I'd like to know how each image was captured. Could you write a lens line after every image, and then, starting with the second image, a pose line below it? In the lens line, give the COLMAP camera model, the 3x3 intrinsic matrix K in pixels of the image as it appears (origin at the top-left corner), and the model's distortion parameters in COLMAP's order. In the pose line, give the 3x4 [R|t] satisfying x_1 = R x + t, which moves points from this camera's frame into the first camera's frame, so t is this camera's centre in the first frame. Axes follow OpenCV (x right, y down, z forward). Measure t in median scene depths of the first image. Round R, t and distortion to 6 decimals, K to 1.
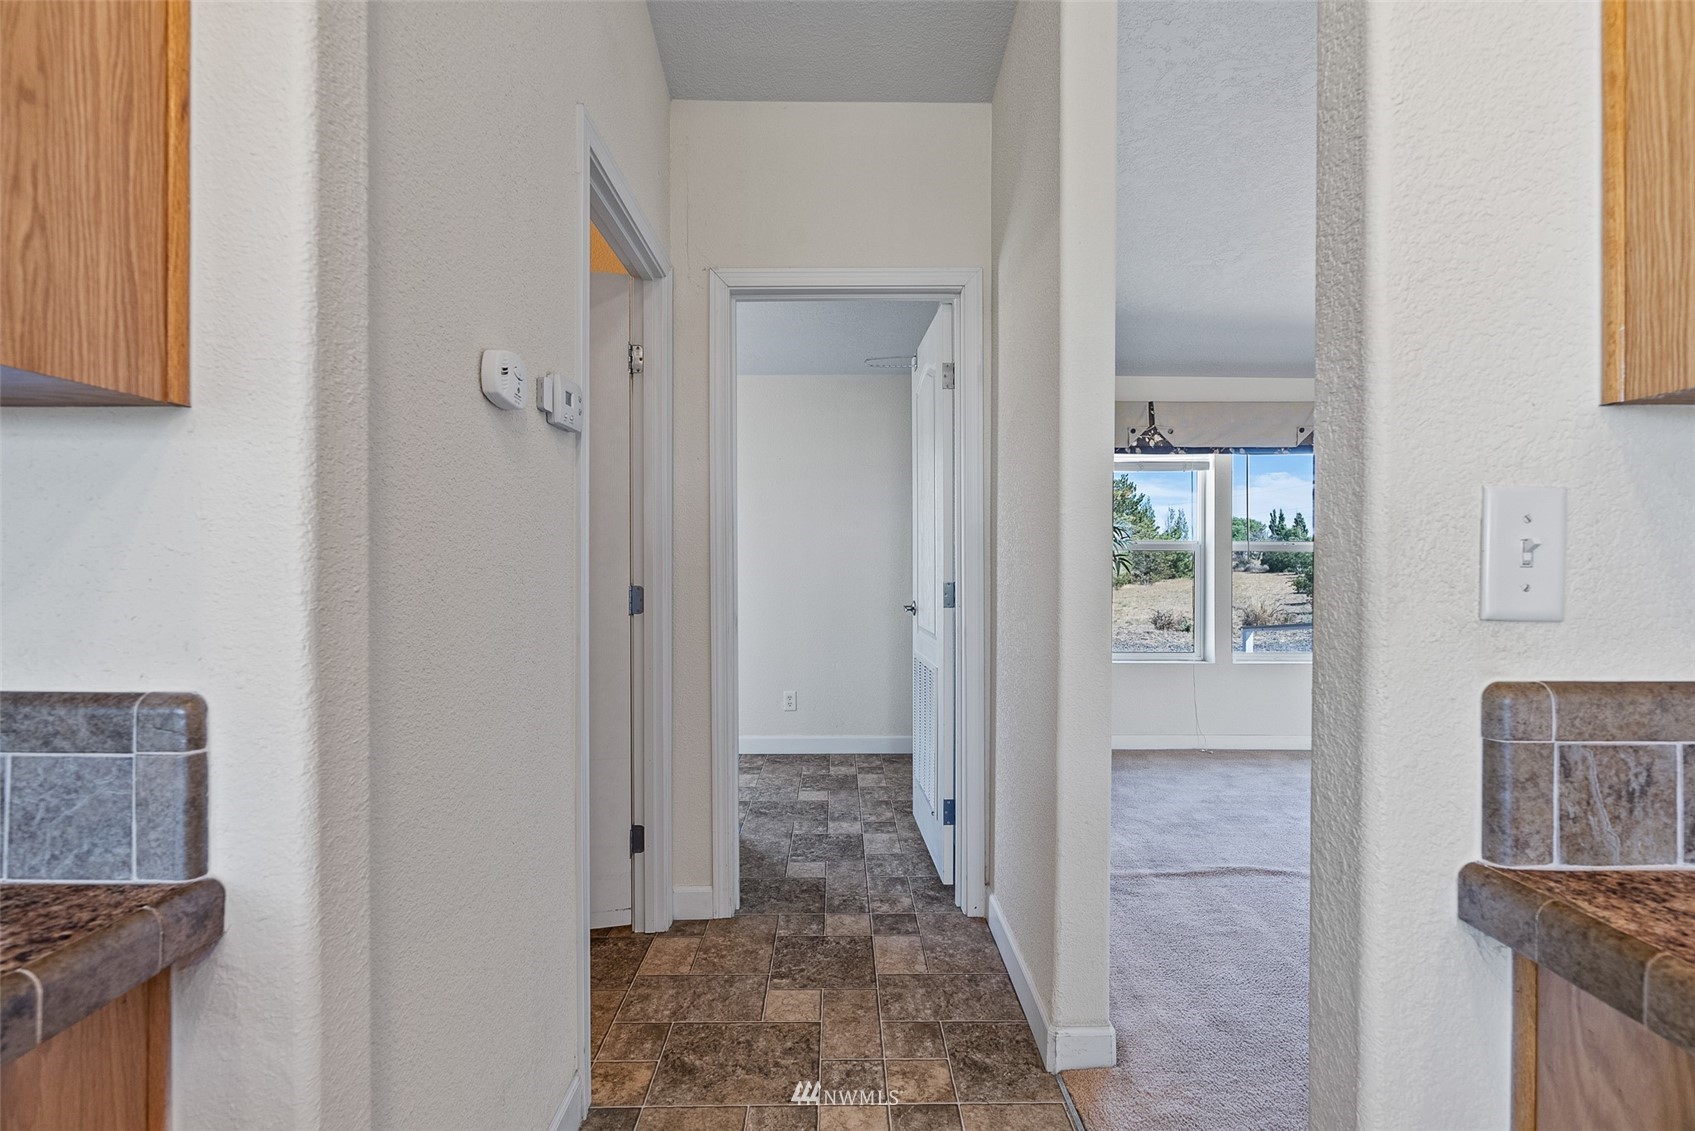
lens RADIAL K [[772.7, 0, 859.8], [0, 772.7, 566.9], [0, 0, 1]] dist [-0.008757, 0.003420]
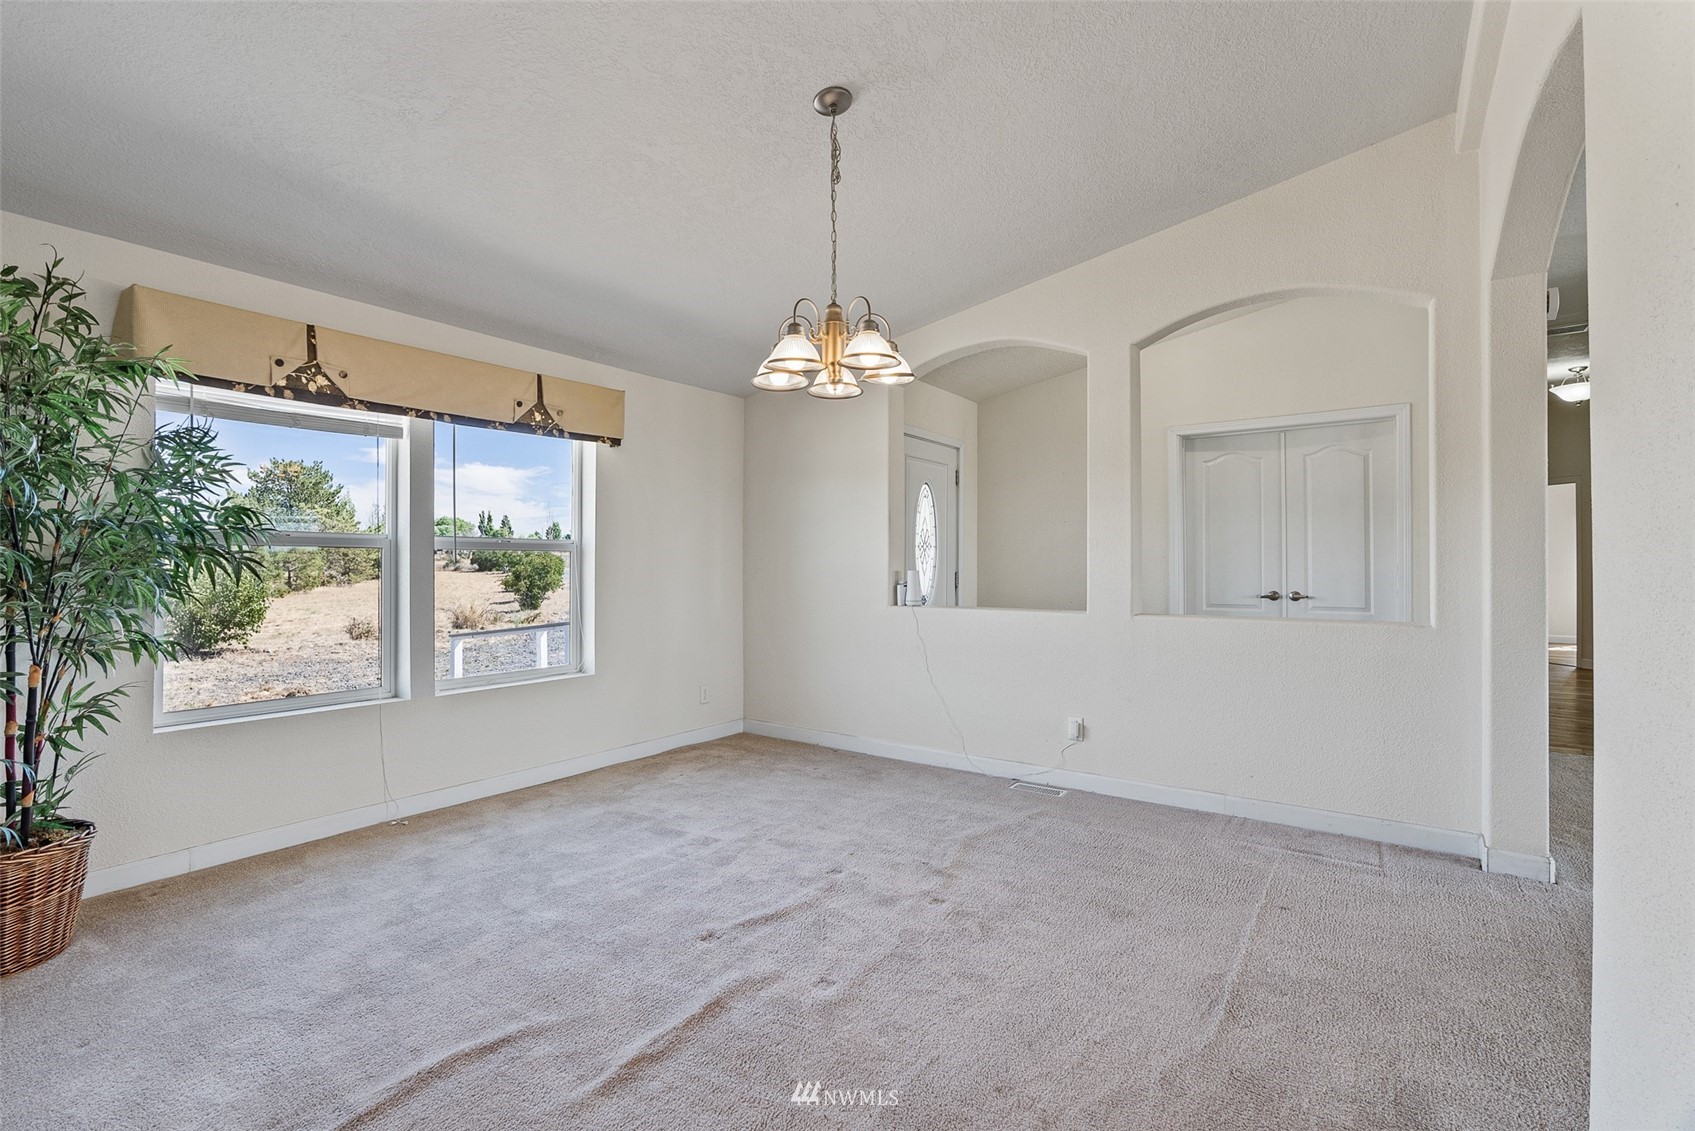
lens RADIAL K [[772.7, 0, 832.0], [0, 772.7, 560.7], [0, 0, 1]] dist [-0.008757, 0.003420]
pose [[0.607407, 0.002488, 0.794387, 0.120232], [0.002946, 0.999981, -0.005384, -0.003918], [-0.794386, 0.005610, 0.607388, 0.232111]]
